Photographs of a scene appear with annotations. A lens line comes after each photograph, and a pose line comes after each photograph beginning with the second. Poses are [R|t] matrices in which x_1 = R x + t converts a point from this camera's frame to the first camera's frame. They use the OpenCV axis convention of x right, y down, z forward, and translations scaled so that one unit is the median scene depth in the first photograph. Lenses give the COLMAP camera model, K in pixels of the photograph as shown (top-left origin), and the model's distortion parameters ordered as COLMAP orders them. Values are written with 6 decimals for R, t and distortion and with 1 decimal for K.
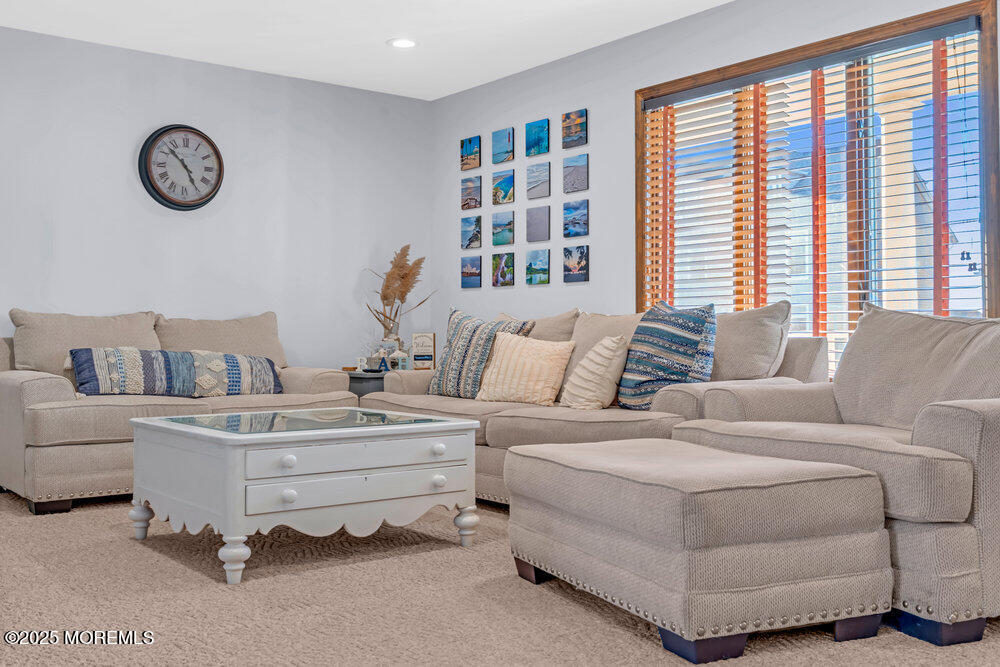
lens RADIAL K [[983.8, 0, 503.2], [0, 983.8, 307.8], [0, 0, 1]] dist [0.013223, 0.000000]
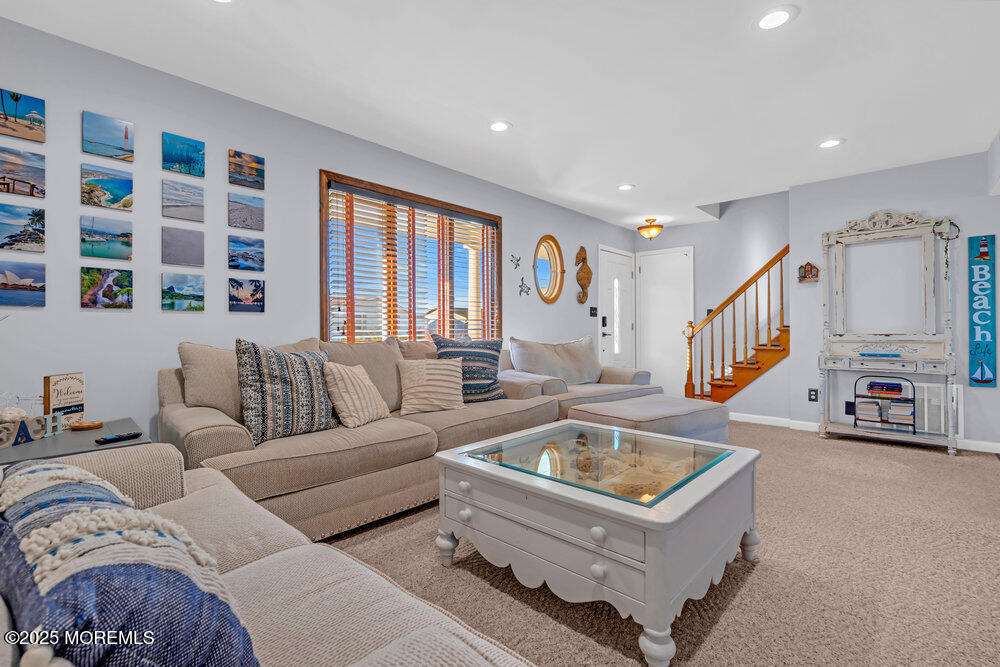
lens RADIAL K [[453.4, 0, 502.3], [0, 453.4, 332.9], [0, 0, 1]] dist [0.002044, 0.001883]
pose [[-0.149265, -0.015528, 0.988675, -0.548190], [-0.029948, 0.999489, 0.011177, -0.019953], [-0.988344, -0.027941, -0.149654, 0.932992]]
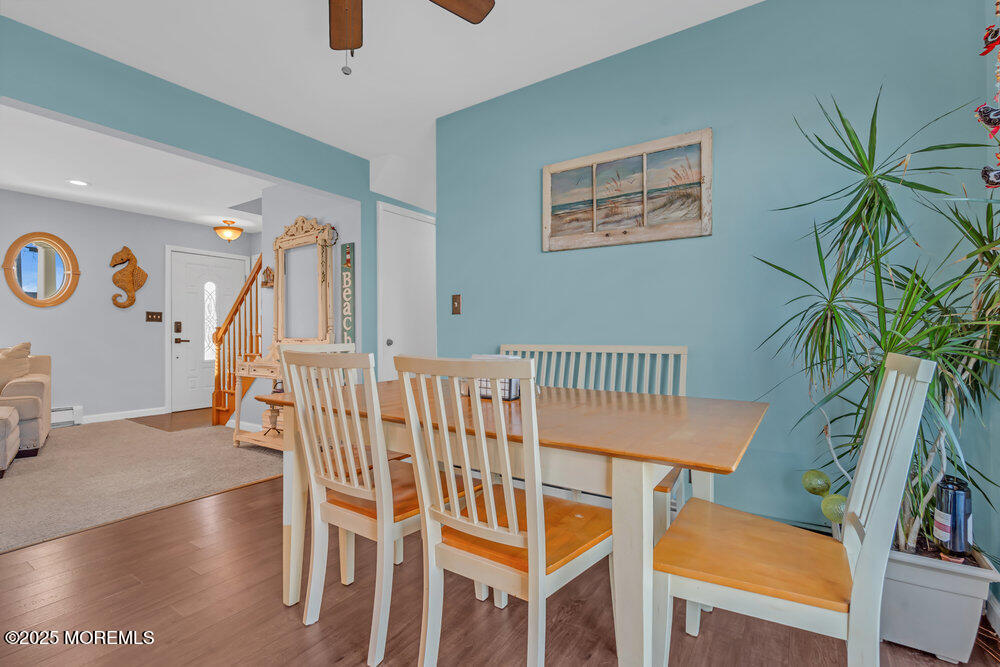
lens RADIAL K [[453.4, 0, 496.2], [0, 453.4, 335.5], [0, 0, 1]] dist [0.002044, 0.001883]
pose [[-0.285454, -0.009655, 0.958344, -0.726840], [-0.028156, 0.999602, 0.001684, -0.049260], [-0.957979, -0.026502, -0.285613, 0.000235]]
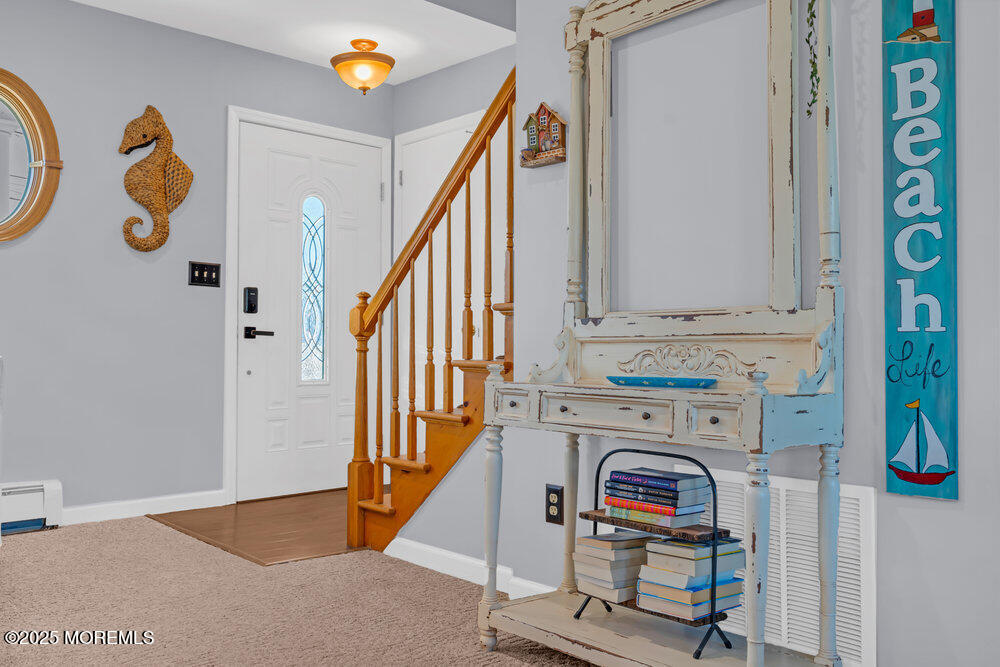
lens RADIAL K [[850.0, 0, 499.8], [0, 850.0, 340.0], [0, 0, 1]] dist [0.014569, -0.010327]
pose [[-0.056438, 0.000095, 0.998406, -0.298651], [-0.037140, 0.999308, -0.002195, -0.009909], [-0.997715, -0.037205, -0.056395, 0.238778]]
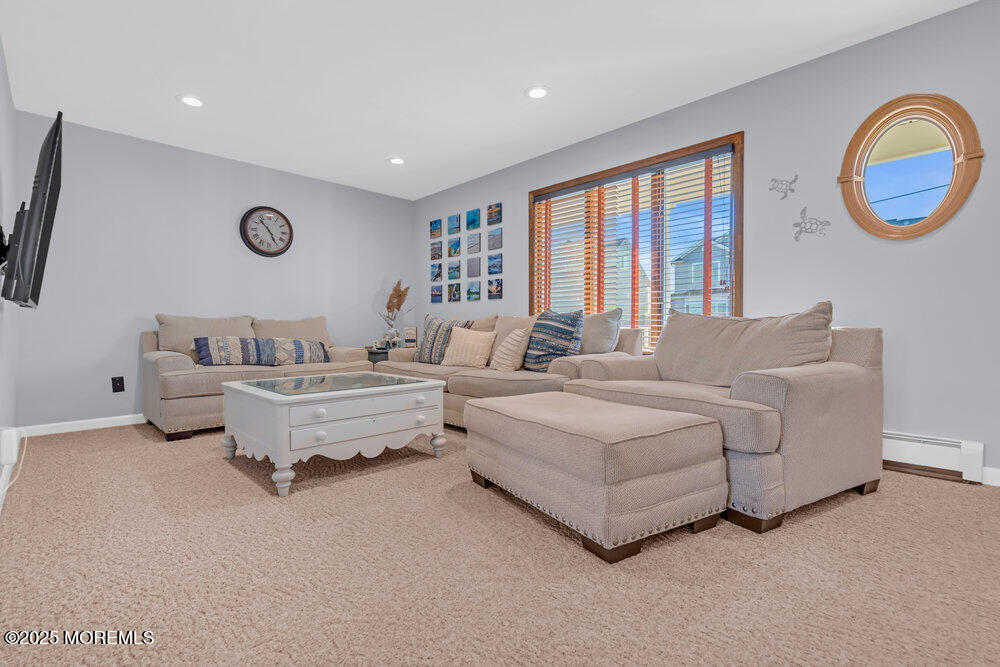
lens RADIAL K [[453.4, 0, 495.3], [0, 453.4, 335.1], [0, 0, 1]] dist [0.002044, 0.001883]
pose [[0.994542, -0.005831, 0.104174, -0.015735], [0.001238, 0.999026, 0.044099, 0.004311], [-0.104329, -0.043730, 0.993581, 0.191137]]
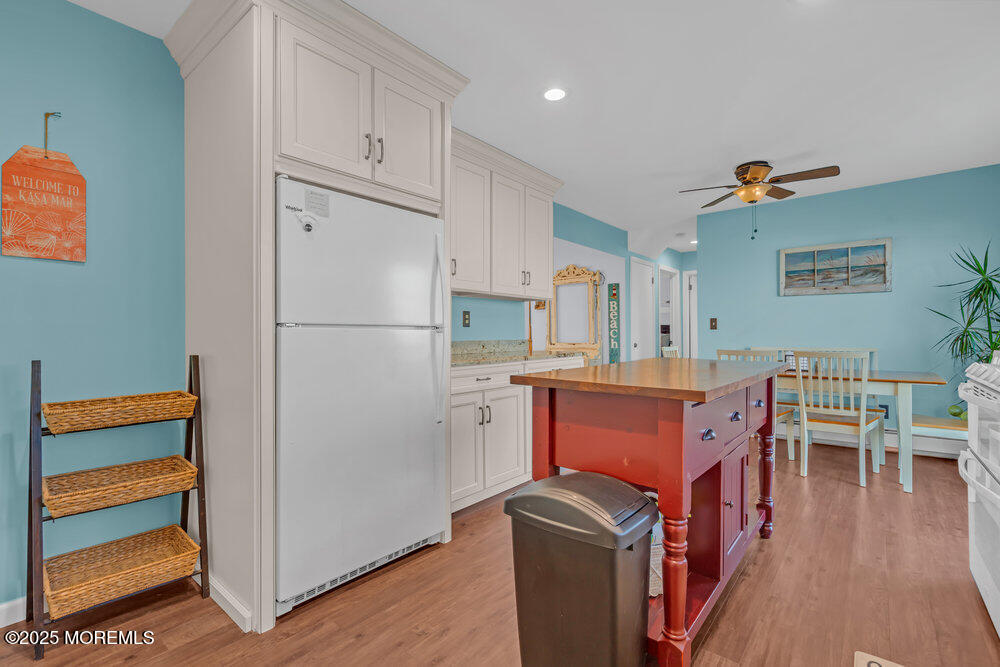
lens RADIAL K [[453.4, 0, 497.3], [0, 453.4, 334.8], [0, 0, 1]] dist [0.002044, 0.001883]
pose [[-0.185075, -0.005357, 0.982710, -1.073444], [-0.024754, 0.999693, 0.000788, -0.050797], [-0.982413, -0.024180, -0.185151, 0.566904]]
